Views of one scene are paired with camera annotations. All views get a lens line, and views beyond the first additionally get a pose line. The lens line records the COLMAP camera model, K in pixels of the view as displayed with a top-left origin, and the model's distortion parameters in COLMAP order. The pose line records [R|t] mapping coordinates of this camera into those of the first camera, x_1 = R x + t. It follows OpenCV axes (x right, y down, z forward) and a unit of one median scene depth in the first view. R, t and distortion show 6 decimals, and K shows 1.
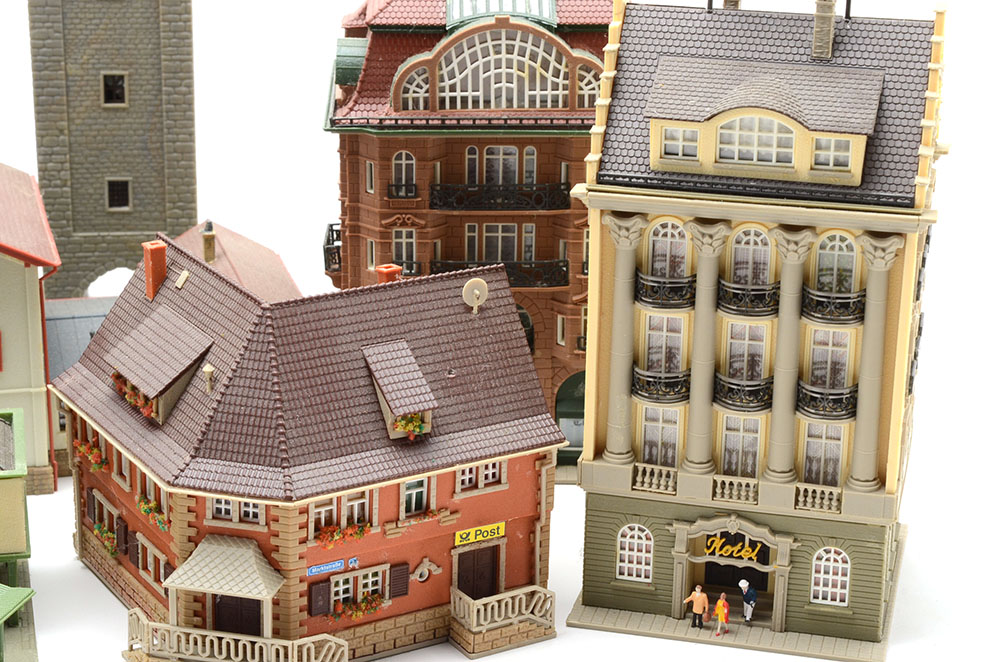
lens RADIAL K [[2292.3, 0, 498.6], [0, 2292.3, 356.2], [0, 0, 1]] dist [0.111504, 0.000000]
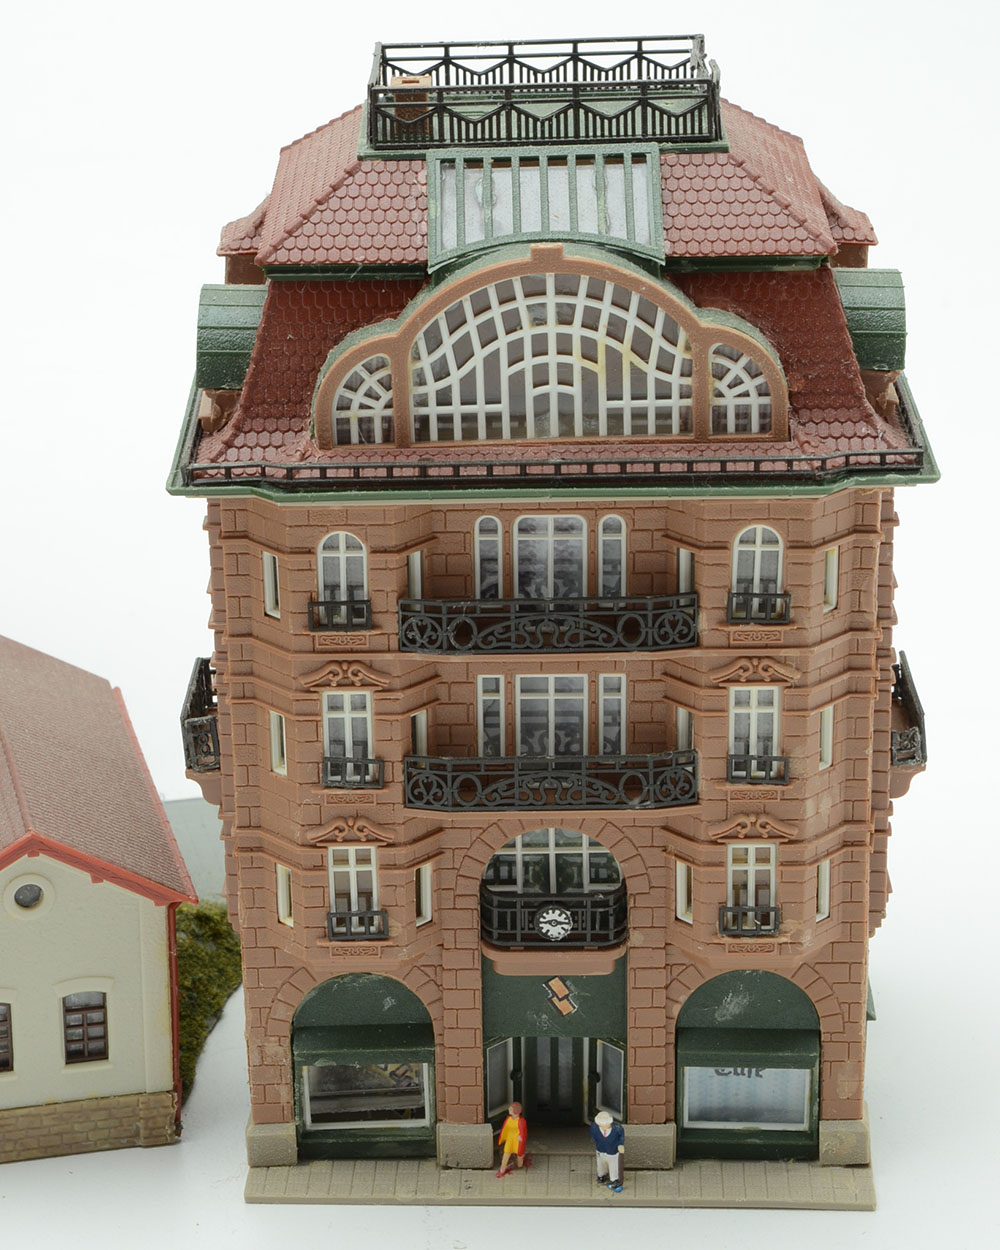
lens RADIAL K [[3425.3, 0, 499.6], [0, 3425.3, 621.1], [0, 0, 1]] dist [0.080258, 0.000000]
pose [[0.999209, -0.011477, -0.038070, 0.017342], [0.012636, 0.999460, 0.030335, -0.092166], [0.037702, -0.030793, 0.998814, 0.302154]]
